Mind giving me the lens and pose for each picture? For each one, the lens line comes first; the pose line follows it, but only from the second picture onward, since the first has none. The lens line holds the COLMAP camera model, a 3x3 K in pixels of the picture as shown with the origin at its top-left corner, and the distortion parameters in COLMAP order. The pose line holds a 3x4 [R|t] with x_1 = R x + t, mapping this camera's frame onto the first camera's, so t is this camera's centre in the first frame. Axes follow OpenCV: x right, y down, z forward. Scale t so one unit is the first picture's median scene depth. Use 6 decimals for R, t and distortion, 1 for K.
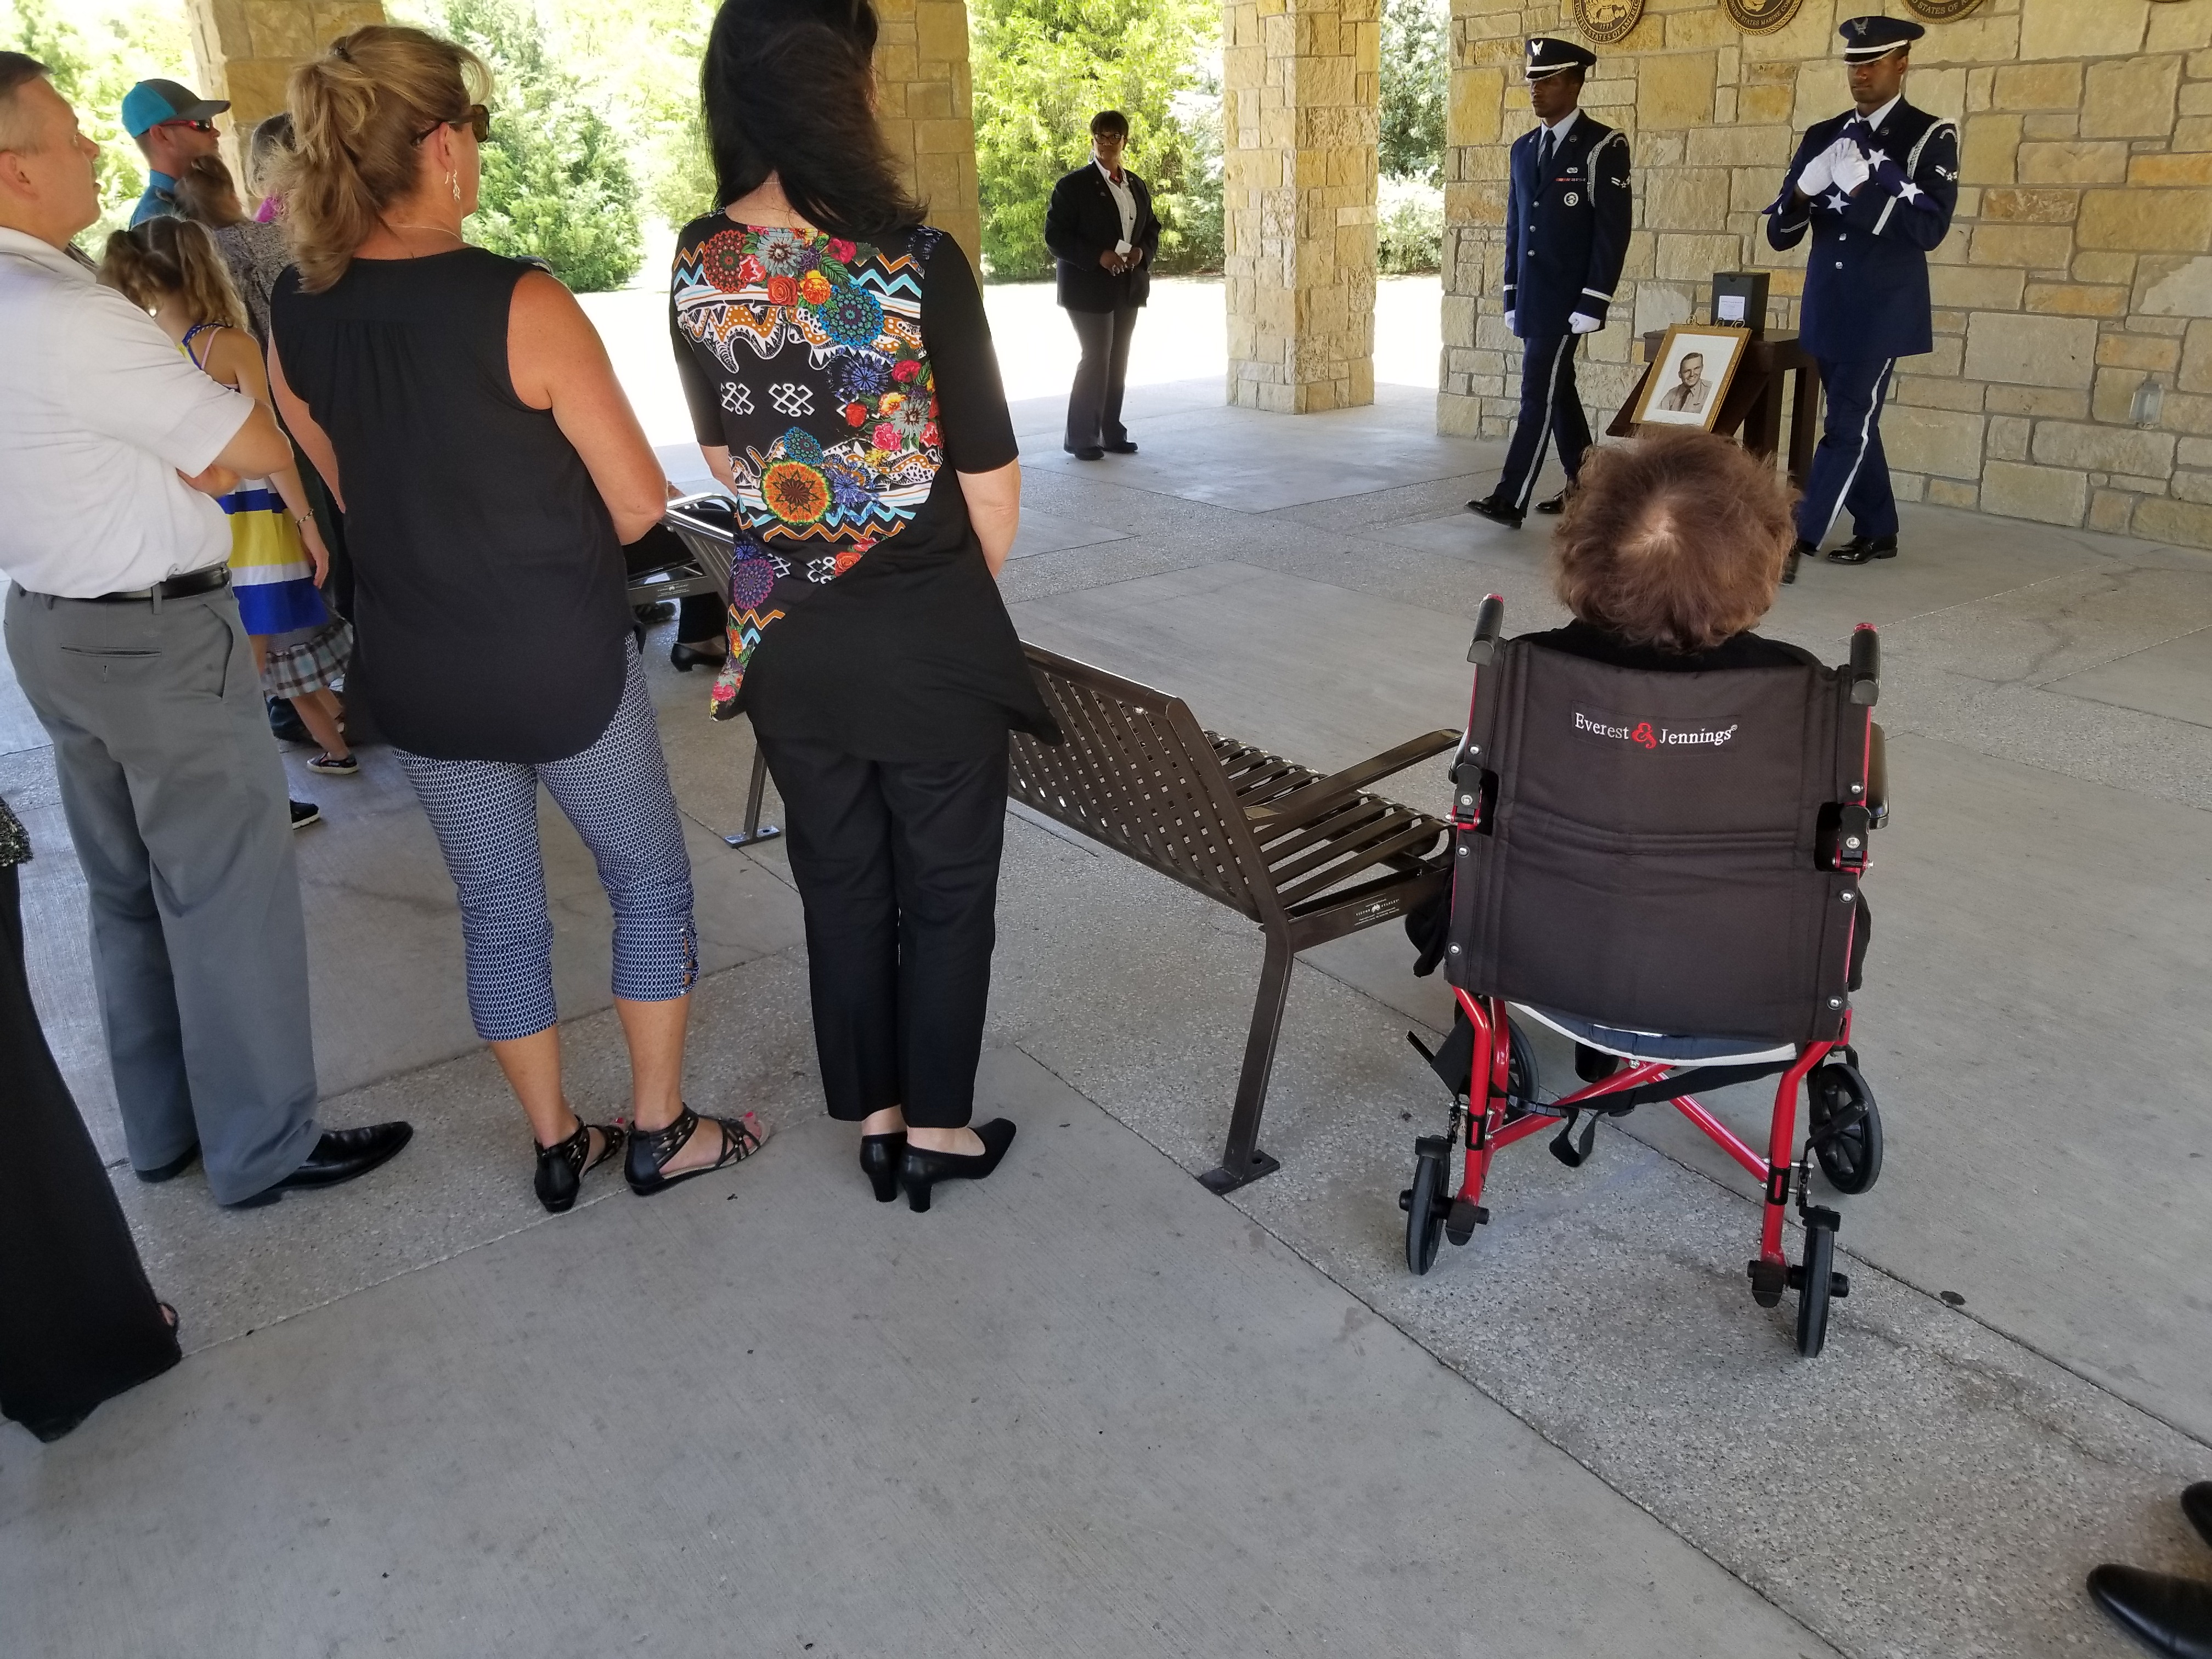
lens RADIAL K [[1689.7, 0, 1106.0], [0, 1689.7, 829.5], [0, 0, 1]] dist [0.001077, -0.037181]
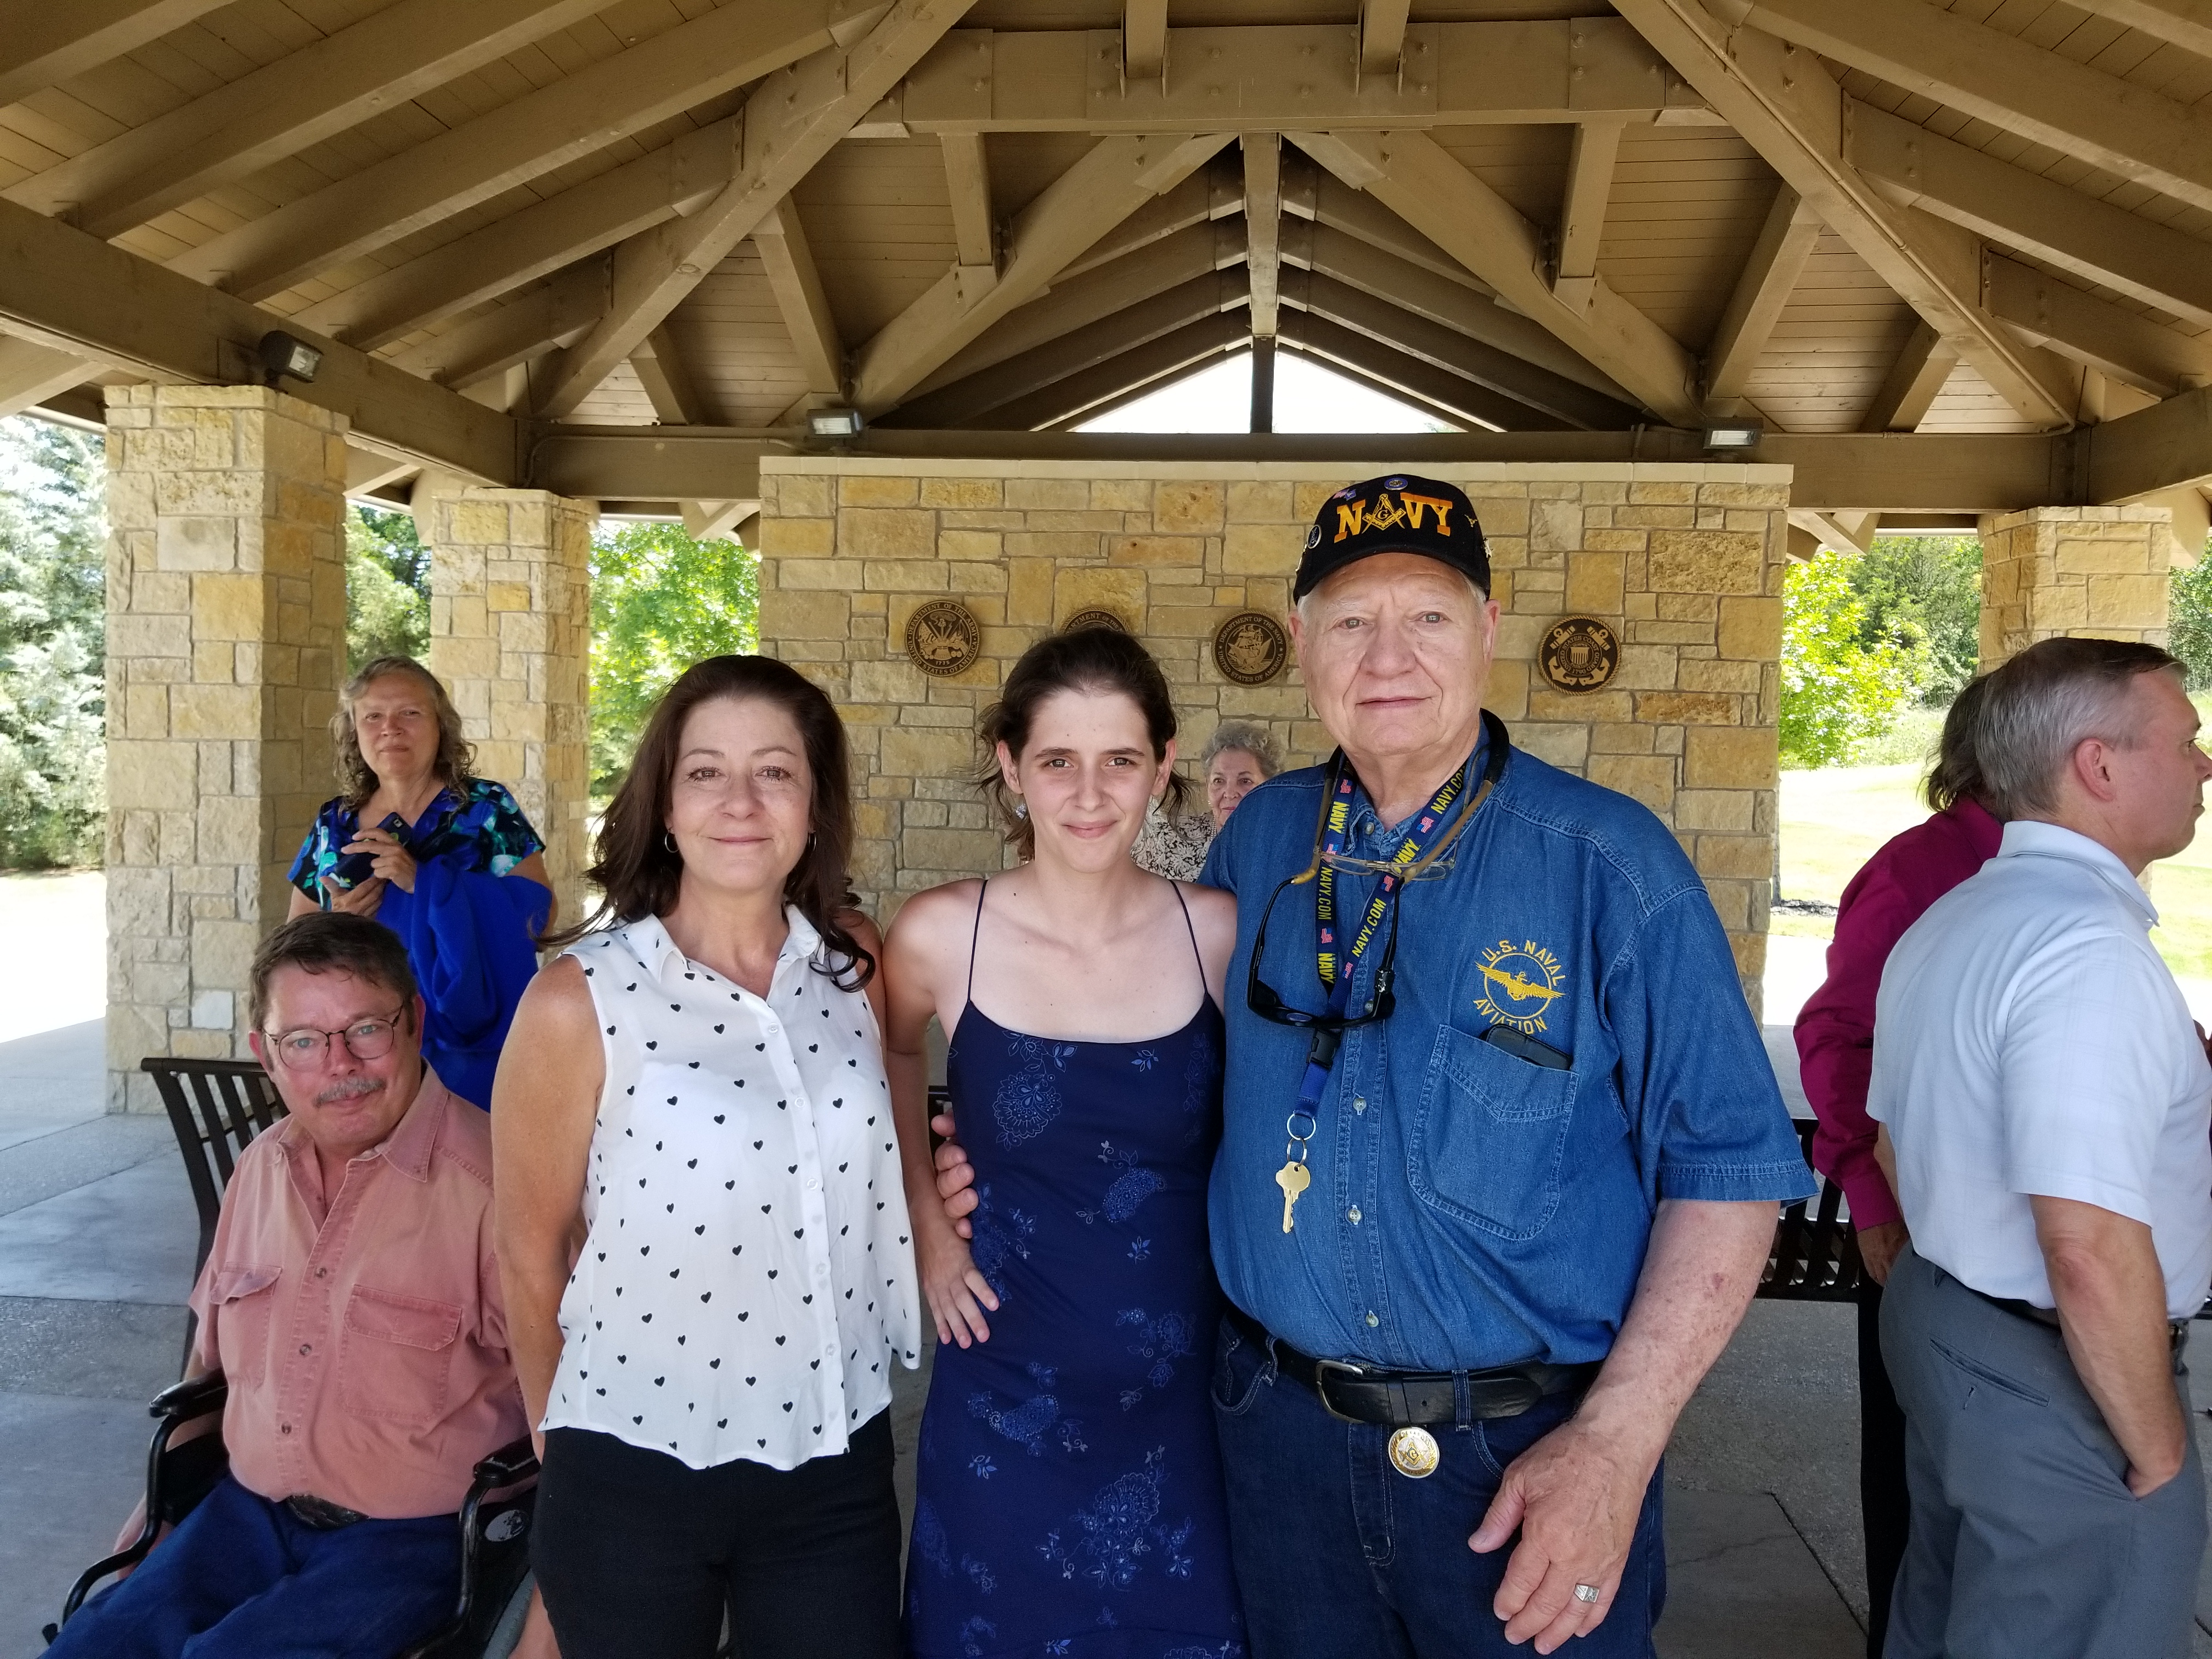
lens RADIAL K [[1689.7, 0, 1106.0], [0, 1689.7, 829.5], [0, 0, 1]] dist [0.001077, -0.037181]
pose [[0.640845, 0.016748, 0.767488, -0.490733], [0.238353, 0.946010, -0.219666, -0.083365], [-0.729730, 0.323705, 0.602253, 0.244873]]
